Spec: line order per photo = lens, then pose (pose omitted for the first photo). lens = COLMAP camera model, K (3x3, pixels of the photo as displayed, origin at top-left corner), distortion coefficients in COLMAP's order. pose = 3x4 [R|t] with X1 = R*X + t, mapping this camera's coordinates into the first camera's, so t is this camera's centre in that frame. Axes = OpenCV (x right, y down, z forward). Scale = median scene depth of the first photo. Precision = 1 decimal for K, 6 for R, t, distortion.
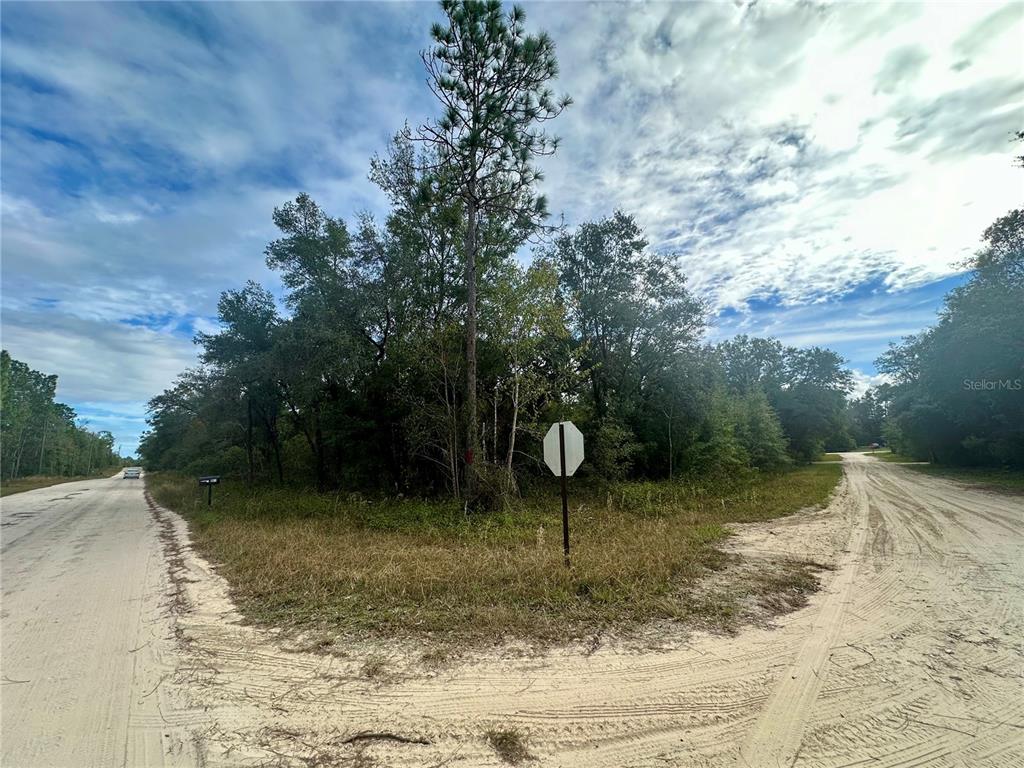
lens RADIAL K [[408.3, 0, 511.3], [0, 408.3, 382.7], [0, 0, 1]] dist [-0.000897, 0.000233]
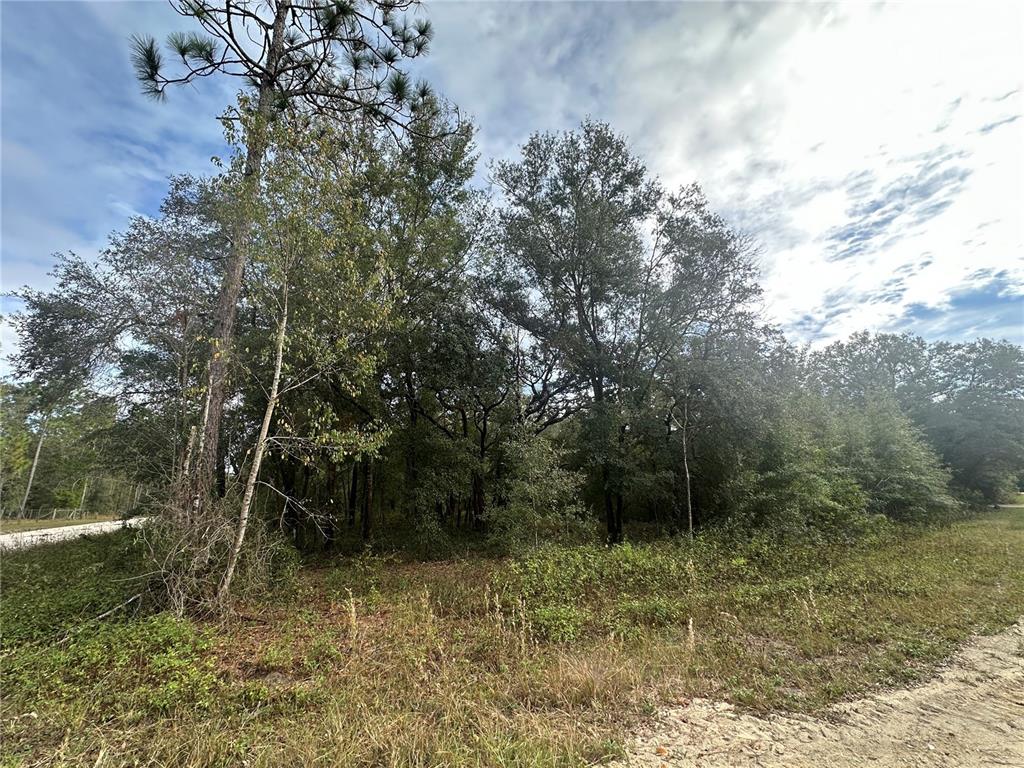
lens RADIAL K [[408.3, 0, 511.3], [0, 408.3, 382.7], [0, 0, 1]] dist [-0.000897, 0.000233]
pose [[0.973895, -0.052079, -0.220945, 0.192784], [0.032972, 0.995458, -0.089306, 0.044522], [0.224592, 0.079689, 0.971189, 0.254310]]
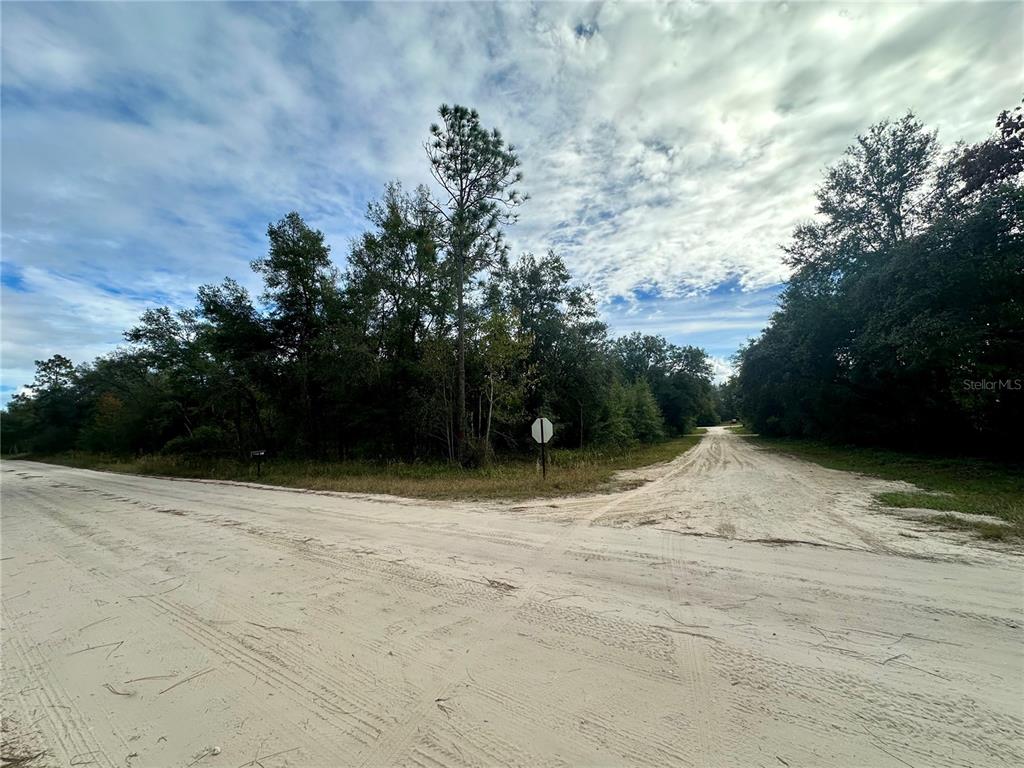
lens RADIAL K [[408.7, 0, 500.7], [0, 408.7, 384.1], [0, 0, 1]] dist [0.000228, 0.000056]
pose [[0.982104, 0.013618, 0.187844, -0.122492], [-0.025481, 0.997820, 0.060882, -0.051518], [-0.186605, -0.064579, 0.980310, -0.261335]]
